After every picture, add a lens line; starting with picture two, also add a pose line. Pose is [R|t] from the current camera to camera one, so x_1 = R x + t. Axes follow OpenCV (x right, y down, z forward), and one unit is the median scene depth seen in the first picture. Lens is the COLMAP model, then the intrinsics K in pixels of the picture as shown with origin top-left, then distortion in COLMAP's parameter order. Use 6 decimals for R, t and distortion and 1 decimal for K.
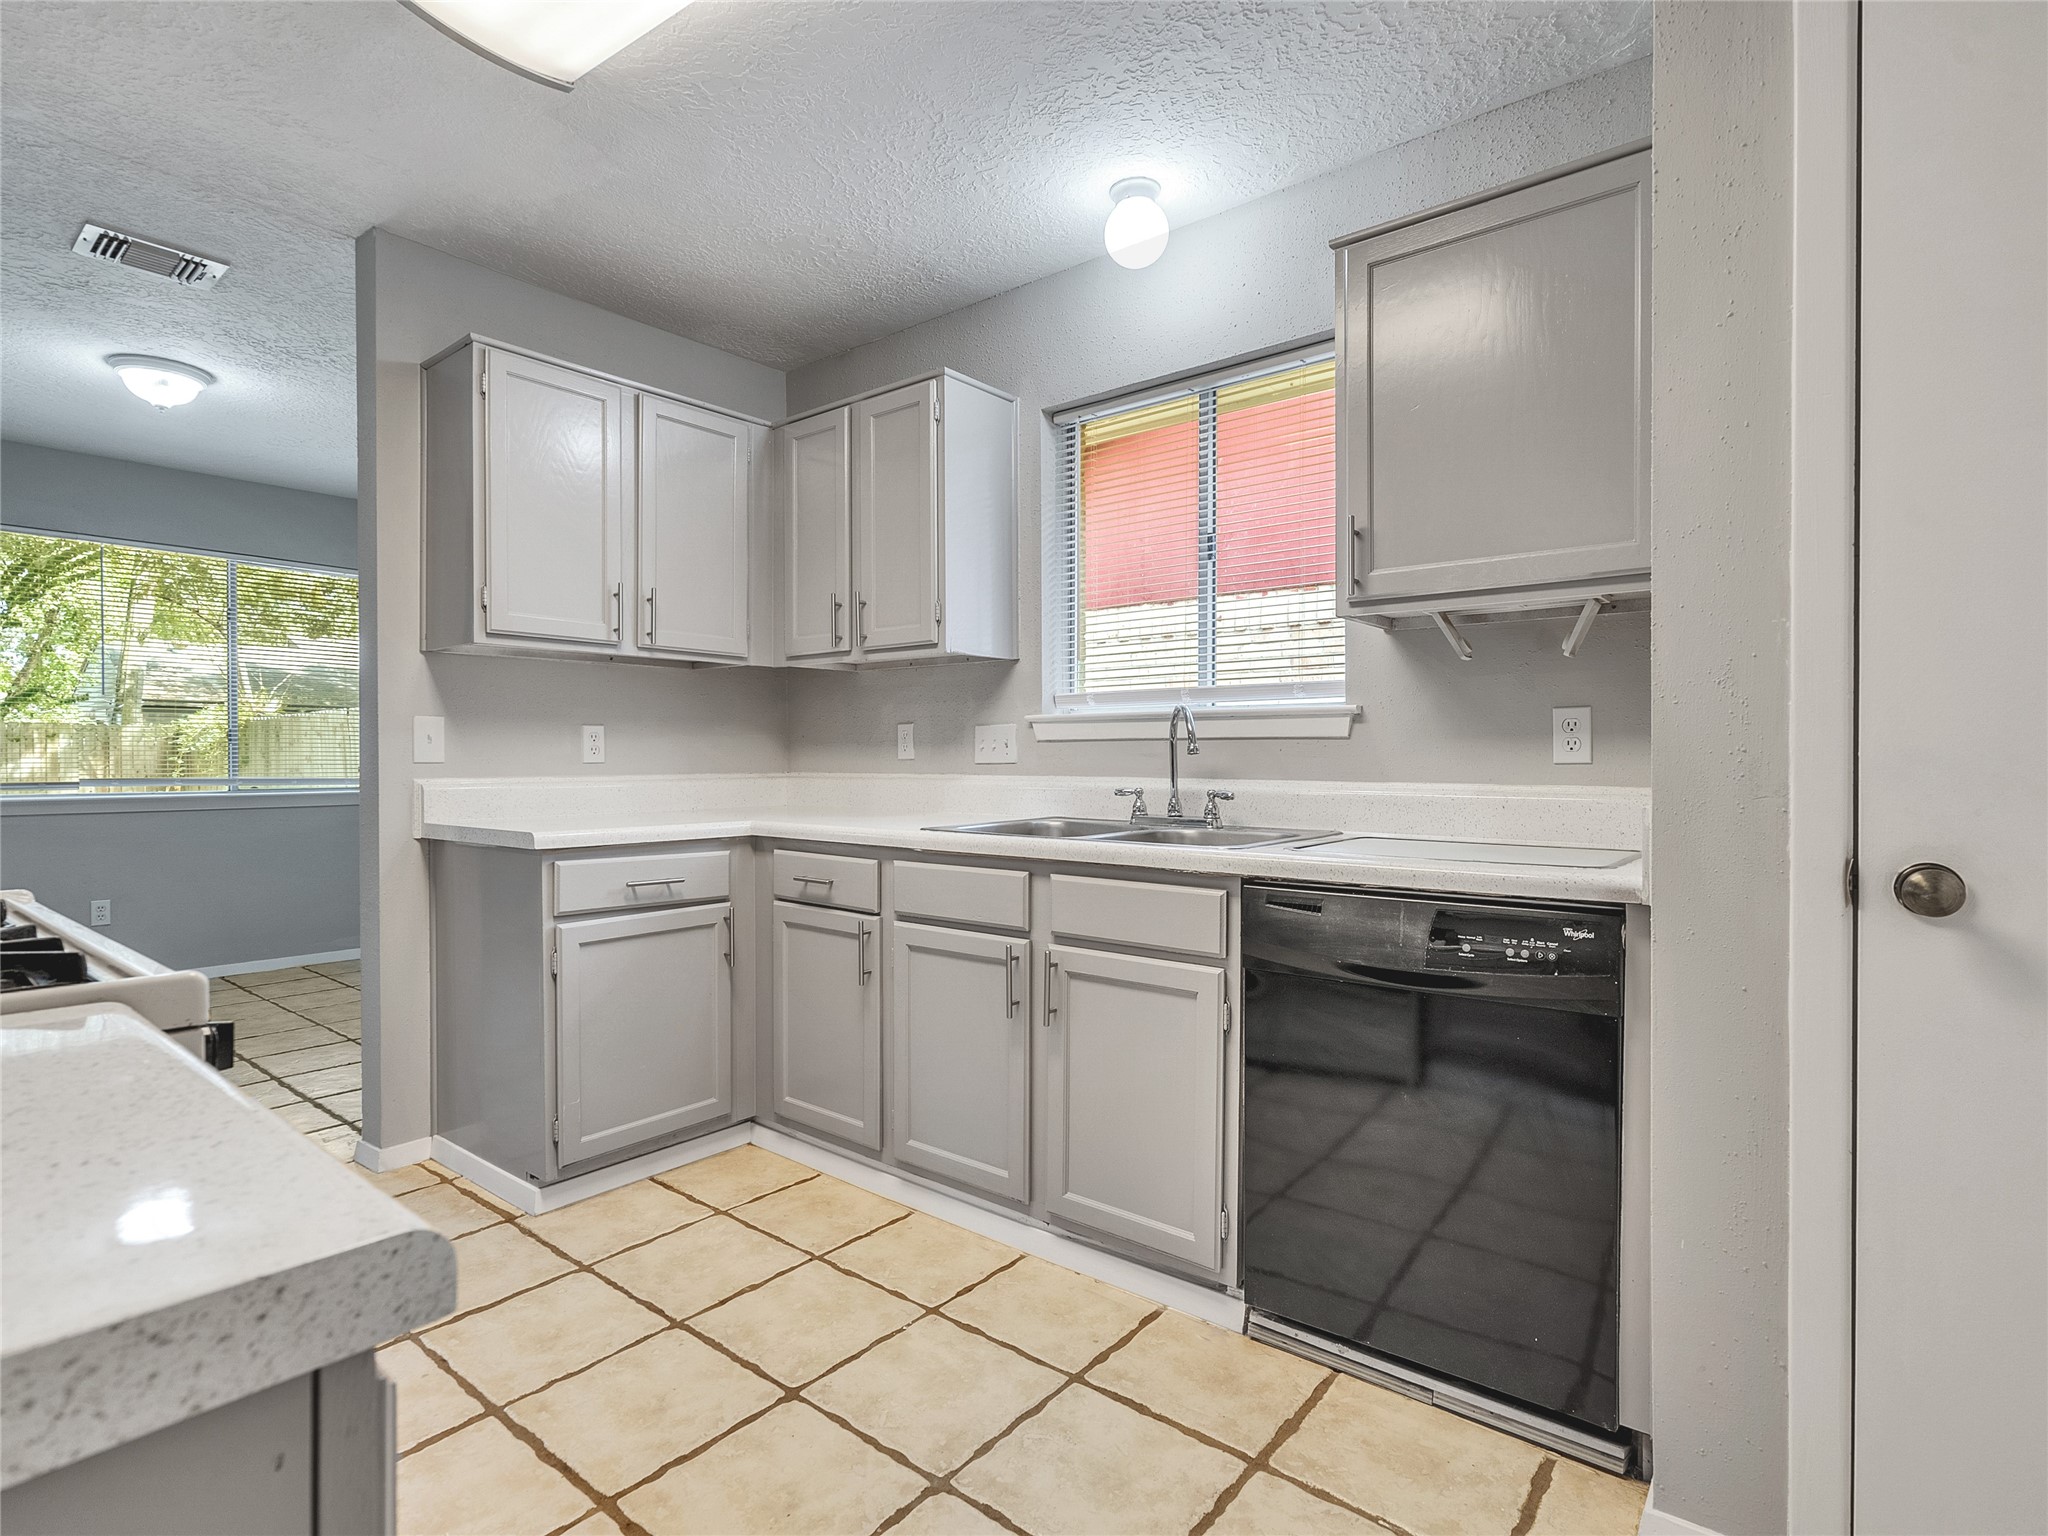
lens RADIAL K [[1056.7, 0, 1005.7], [0, 1056.7, 761.0], [0, 0, 1]] dist [-0.001026, 0.001523]
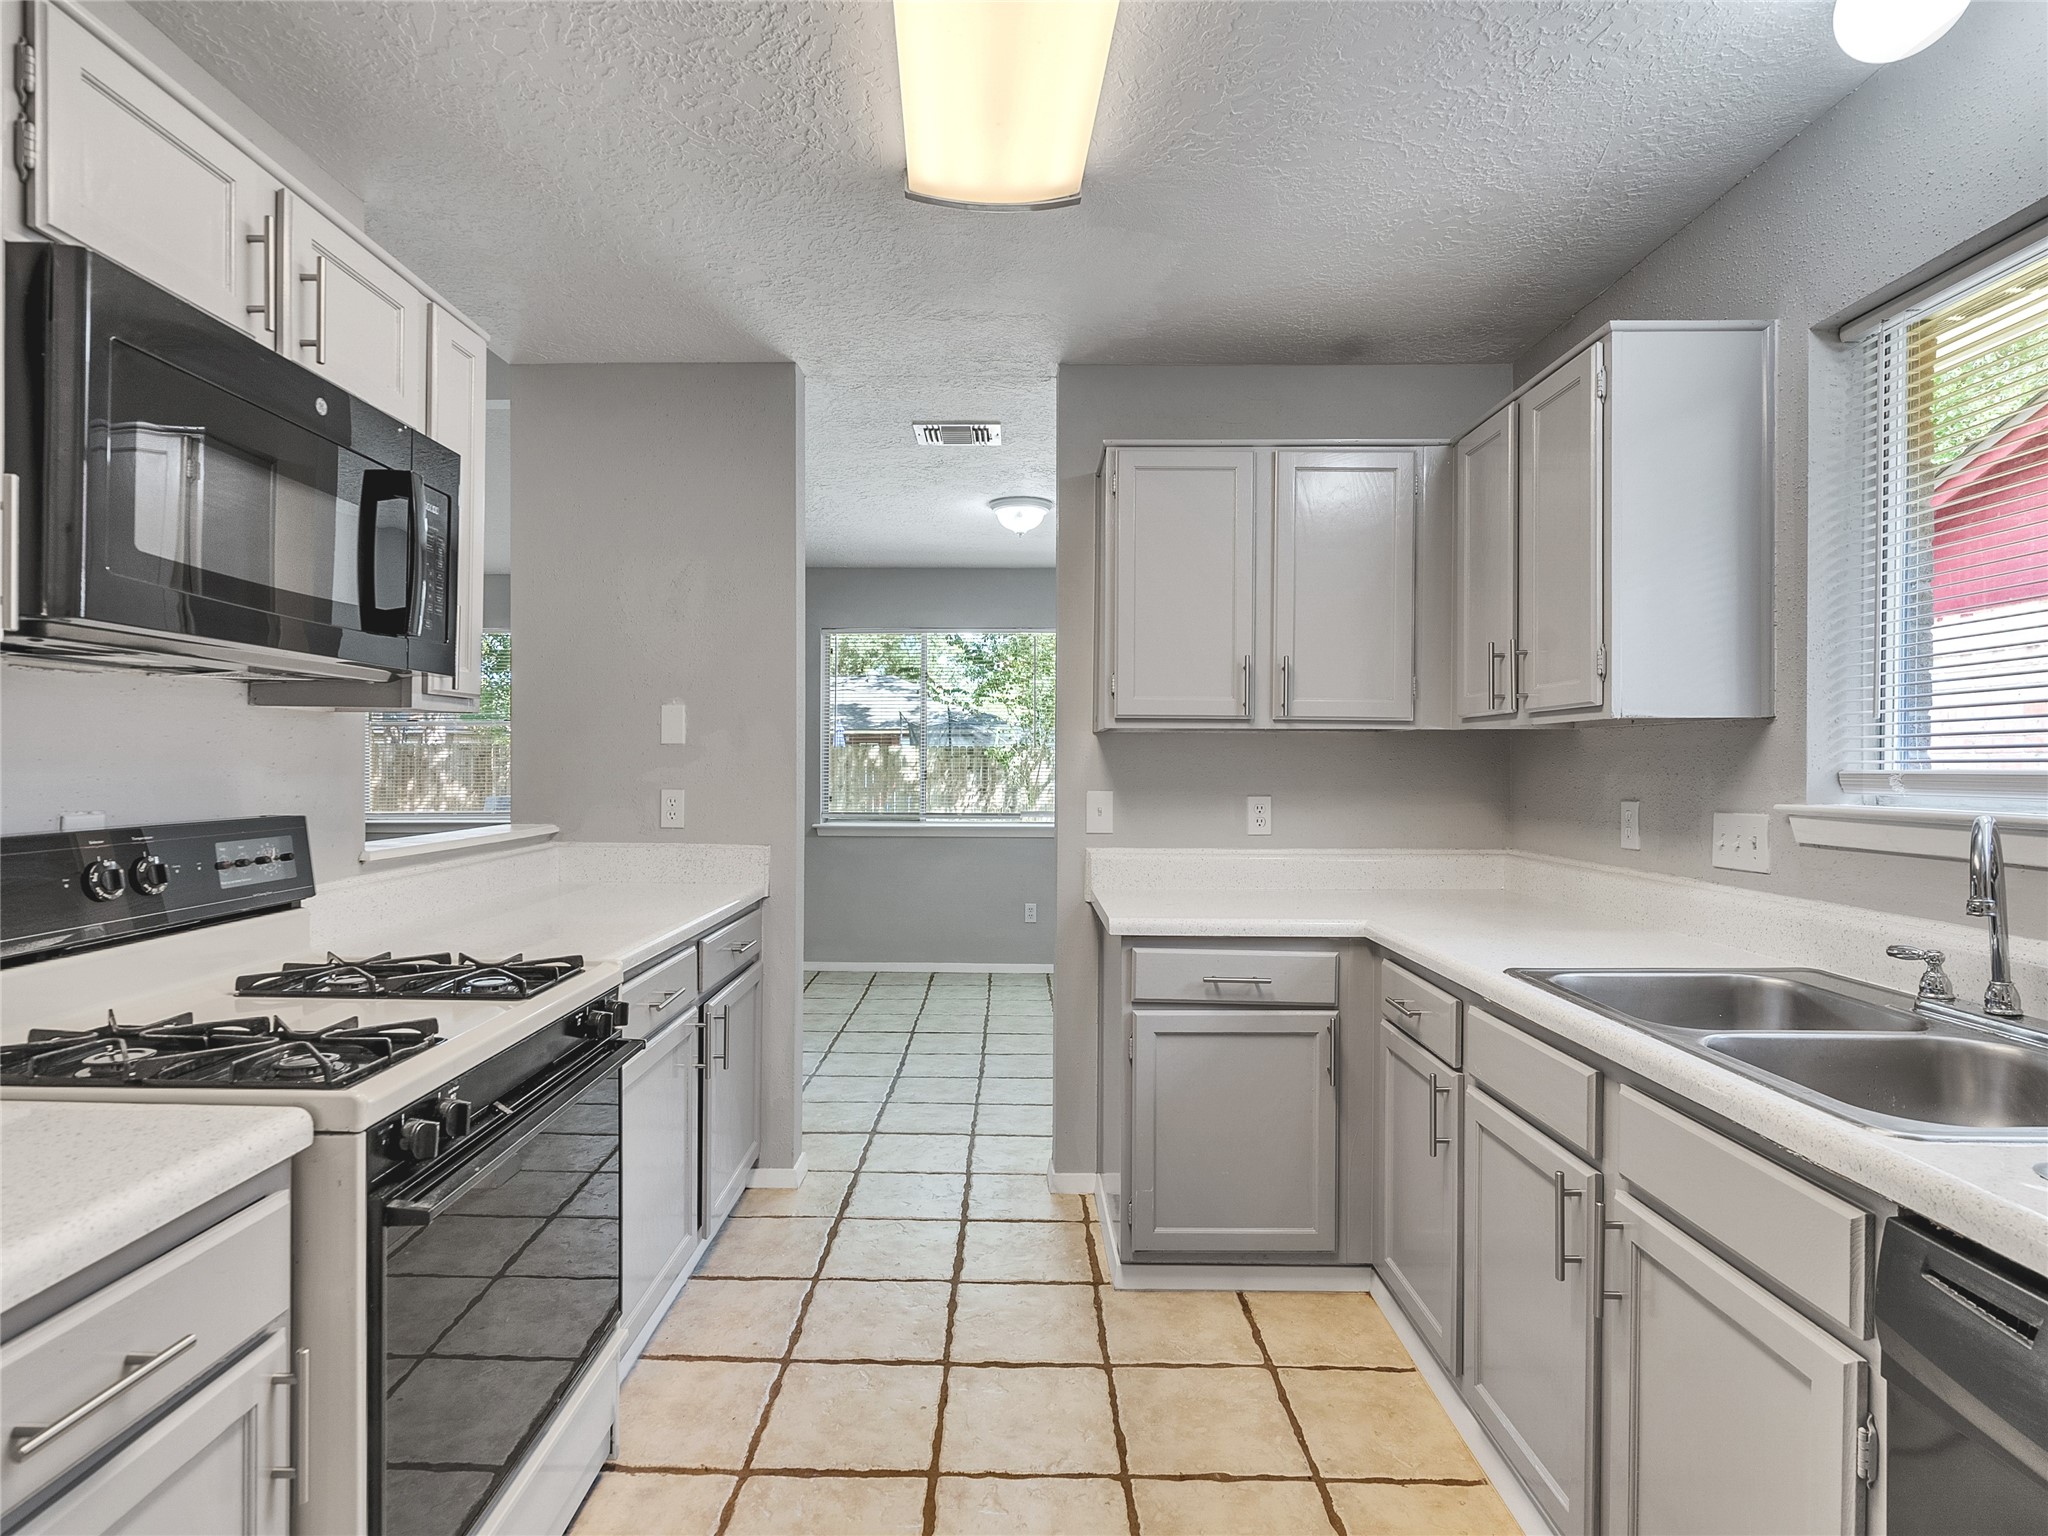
lens RADIAL K [[1056.7, 0, 1017.3], [0, 1056.7, 762.1], [0, 0, 1]] dist [-0.001026, 0.001523]
pose [[0.625333, 0.005835, -0.780337, 0.250858], [-0.007357, 0.999972, 0.001582, -0.071153], [0.780324, 0.004752, 0.625358, 0.237391]]
